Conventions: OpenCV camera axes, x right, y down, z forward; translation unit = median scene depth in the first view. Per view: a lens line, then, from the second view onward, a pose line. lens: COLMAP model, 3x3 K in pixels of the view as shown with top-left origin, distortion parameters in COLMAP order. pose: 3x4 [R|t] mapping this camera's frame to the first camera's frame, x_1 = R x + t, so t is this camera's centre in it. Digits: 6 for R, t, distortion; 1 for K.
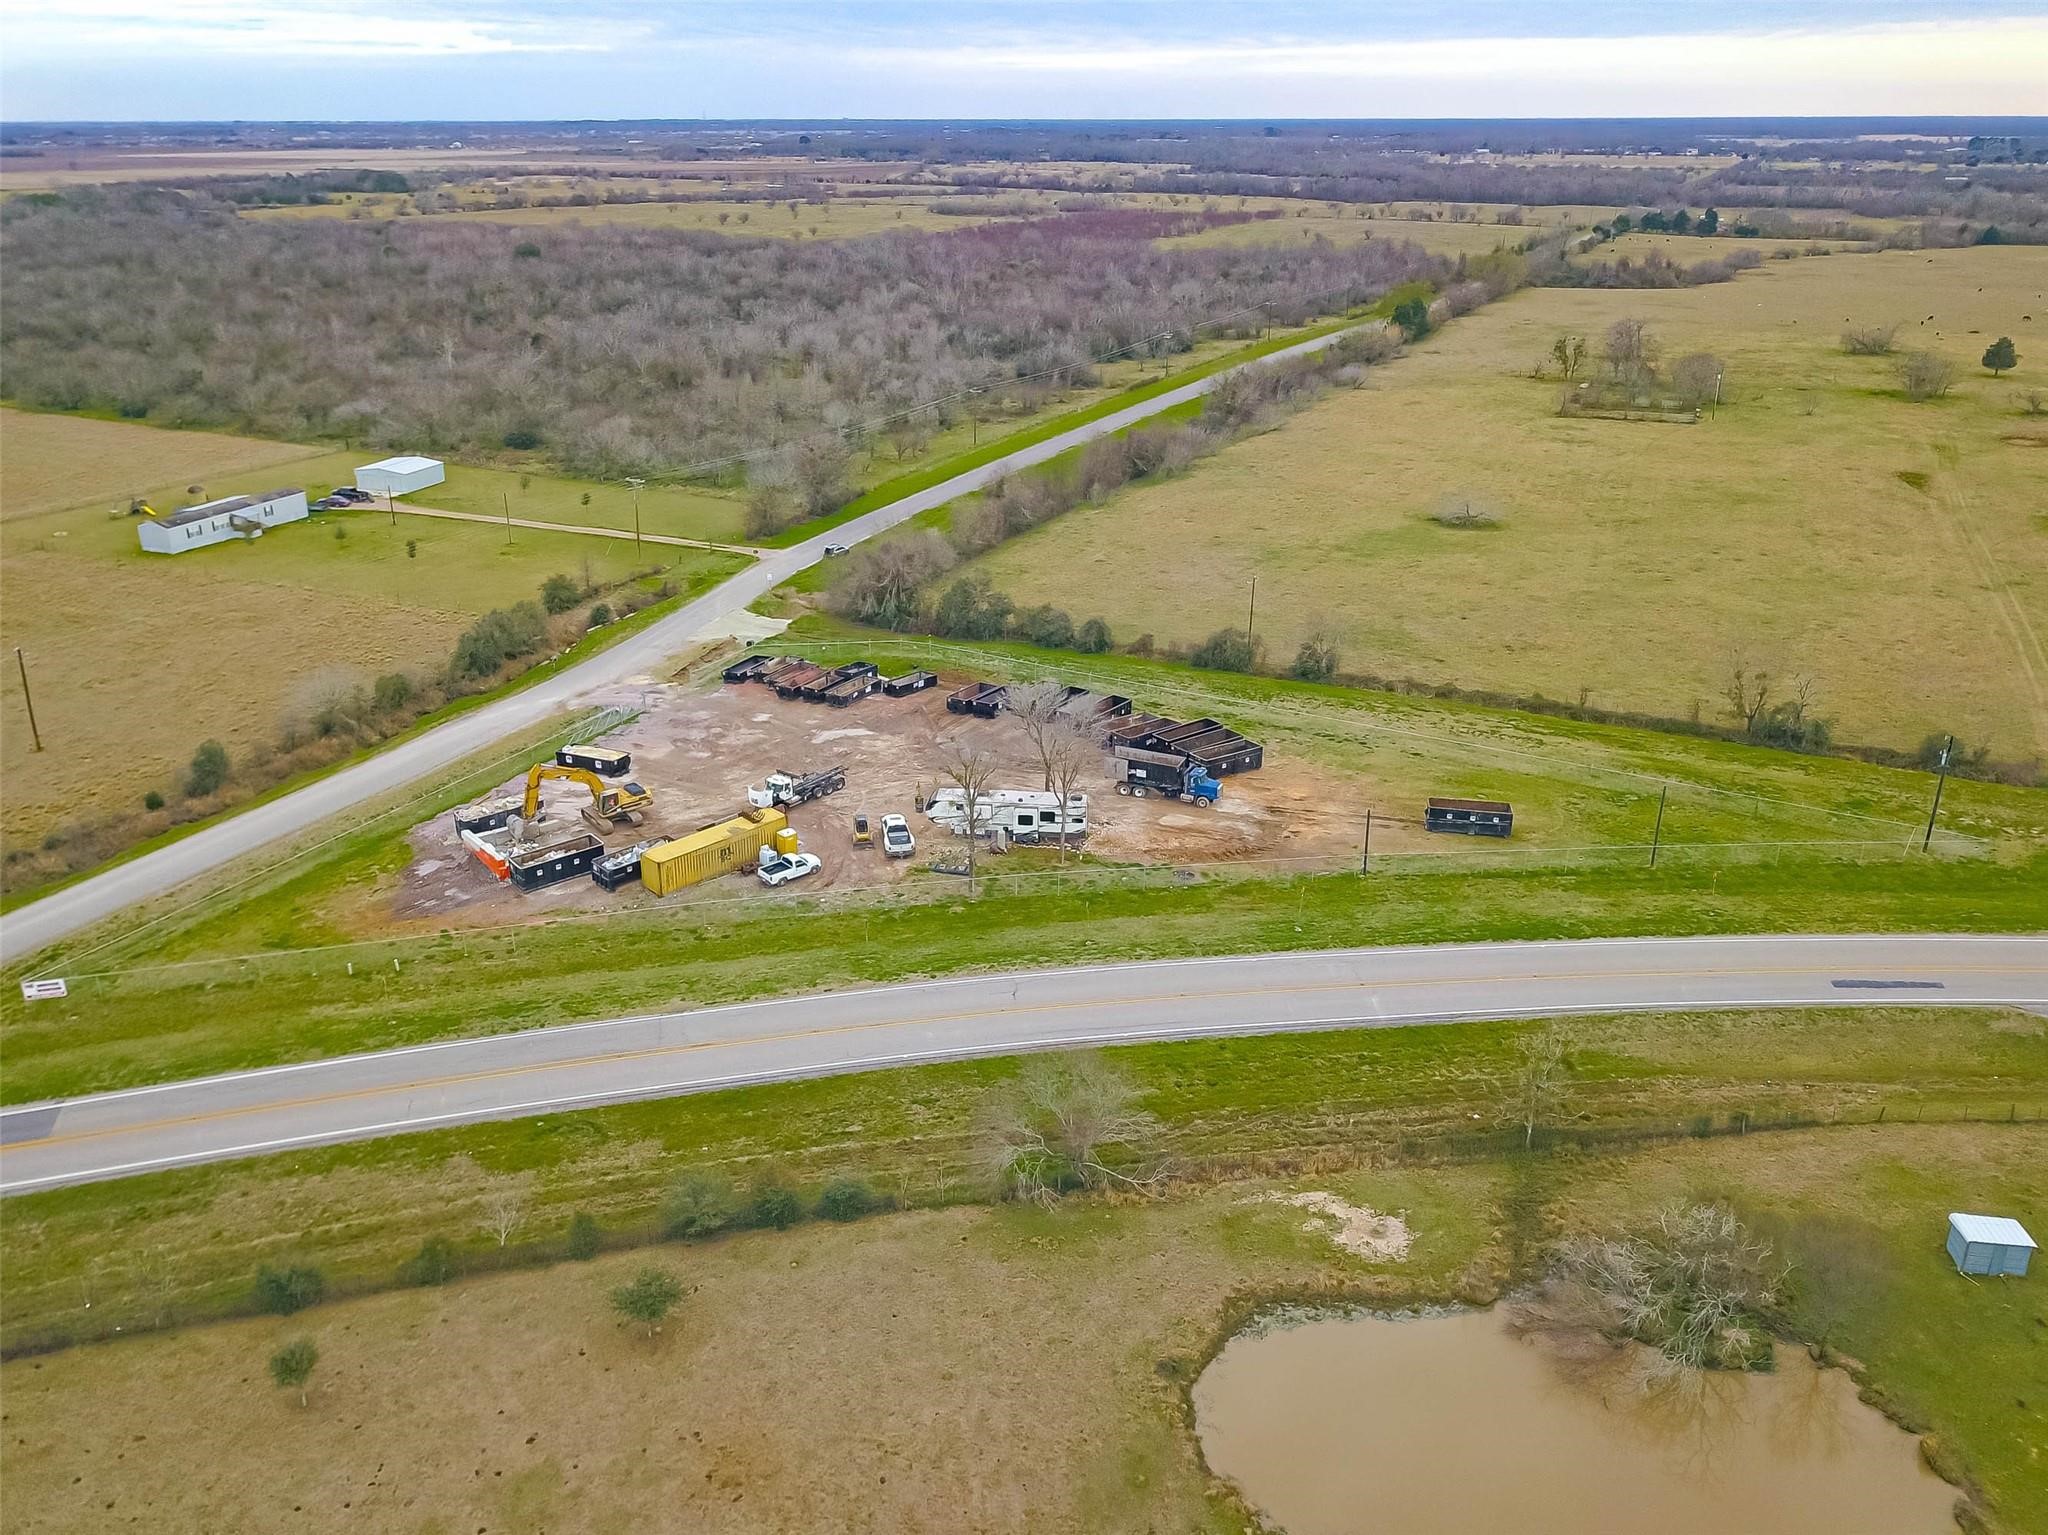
lens RADIAL K [[1595.5, 0, 1020.9], [0, 1595.5, 768.2], [0, 0, 1]] dist [0.009184, -0.008435]
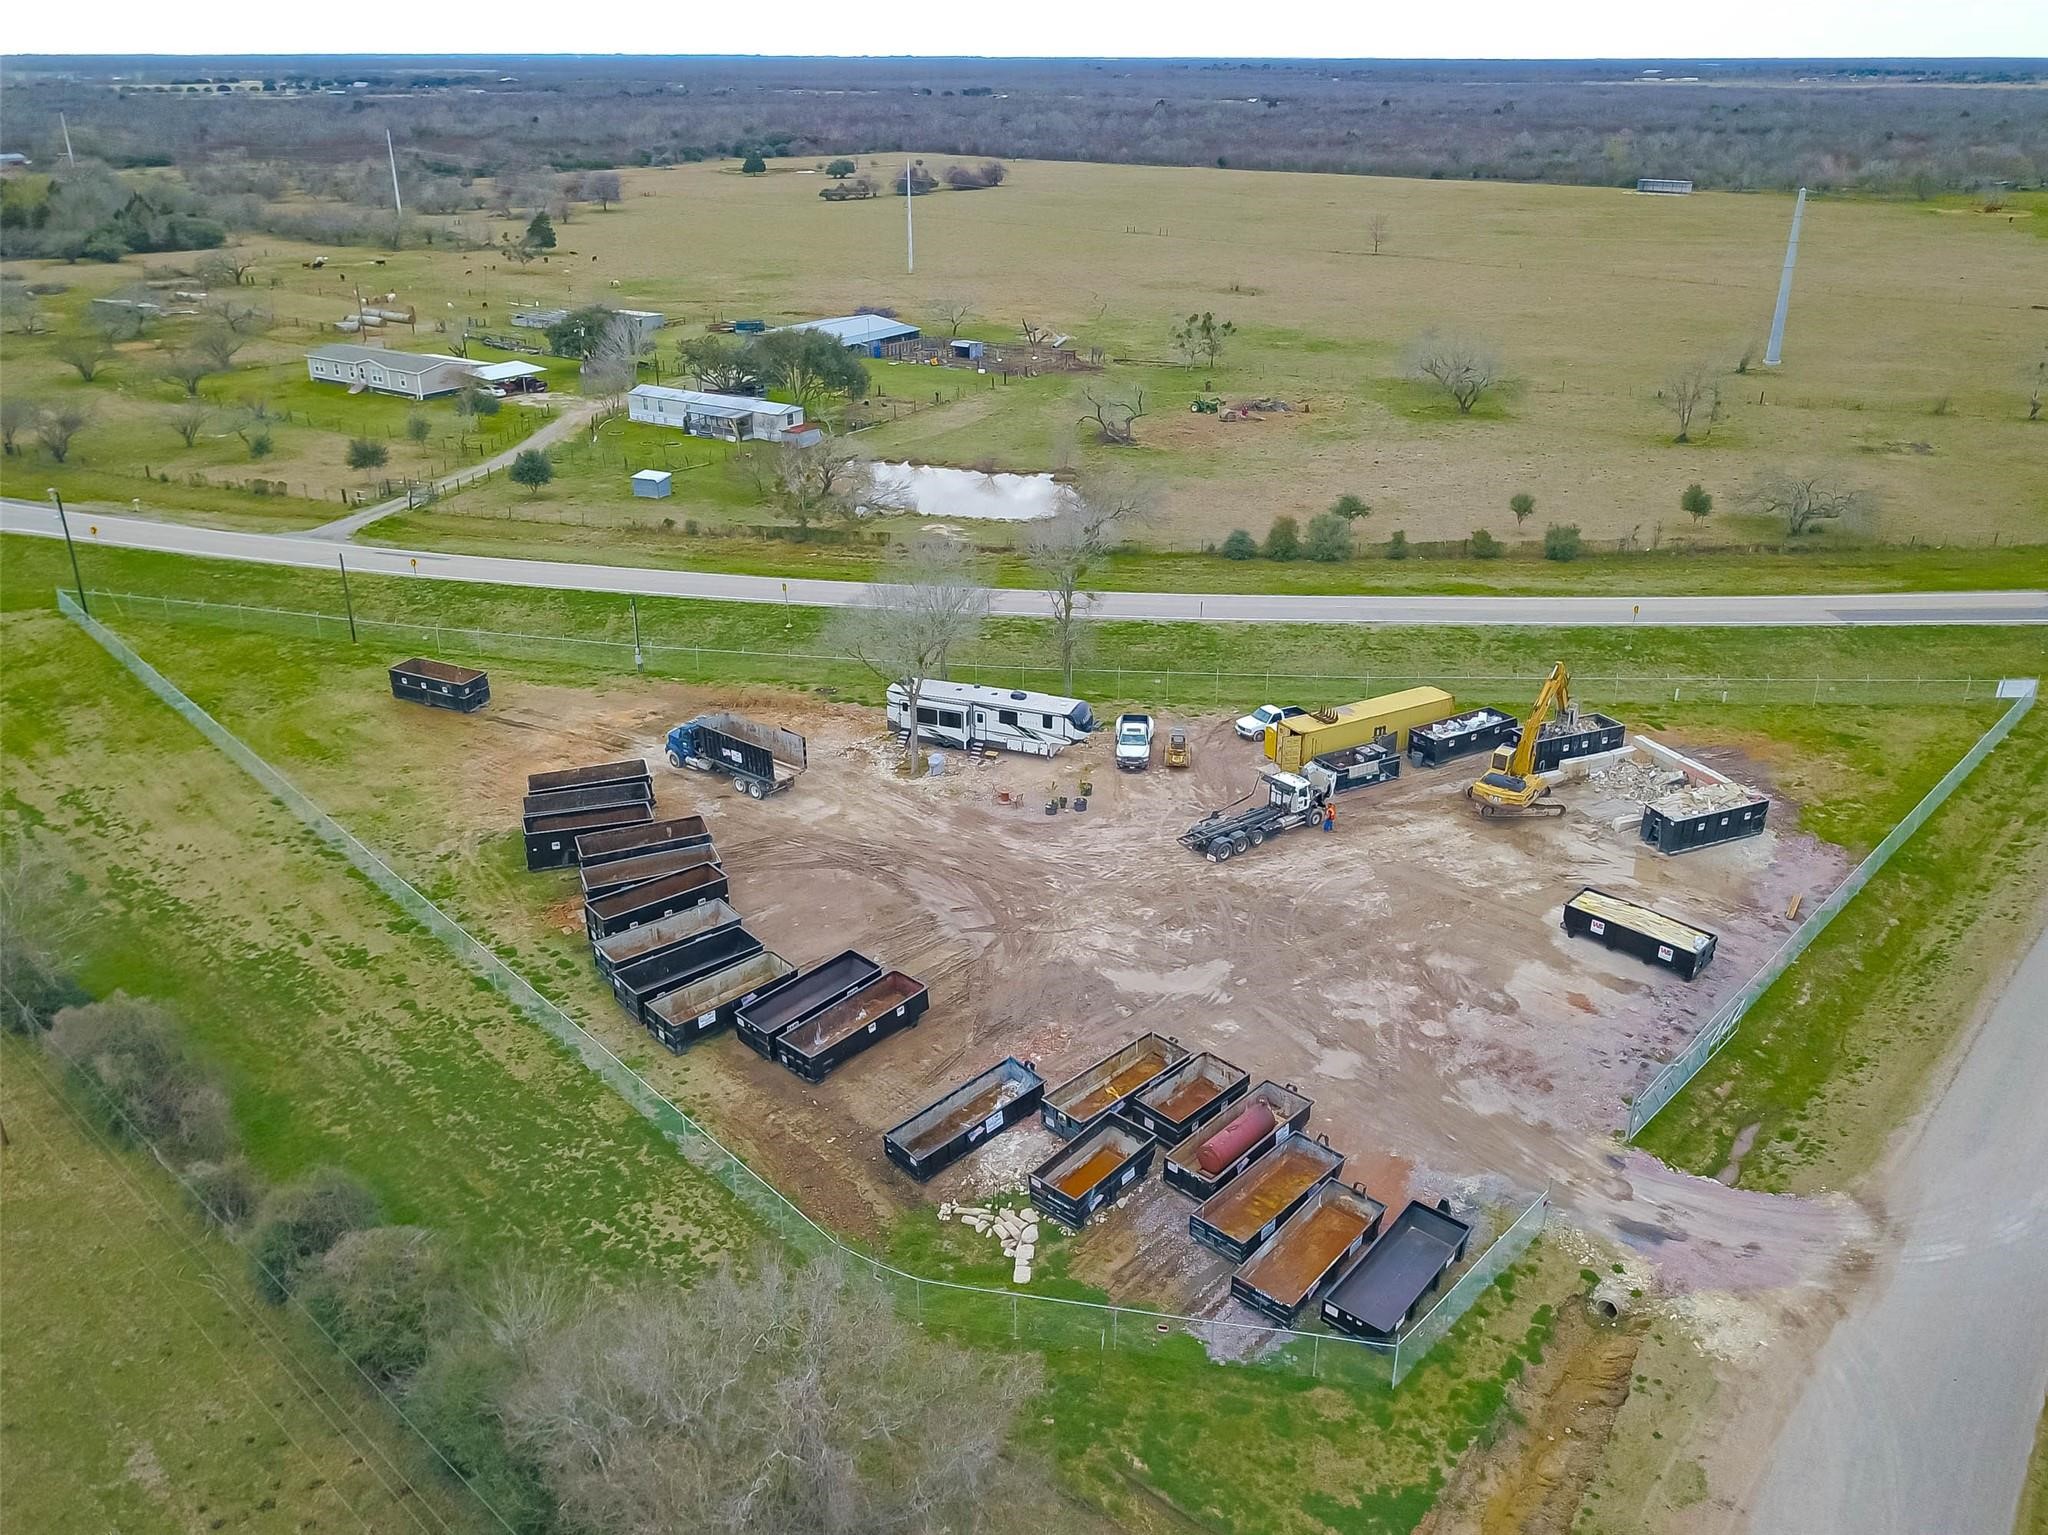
lens RADIAL K [[1595.5, 0, 1020.9], [0, 1595.5, 768.2], [0, 0, 1]] dist [0.009184, -0.008435]
pose [[-0.960972, -0.112057, 0.252936, -0.198297], [0.105225, 0.697519, 0.708798, -0.449404], [-0.255853, 0.707750, -0.658505, 1.375713]]
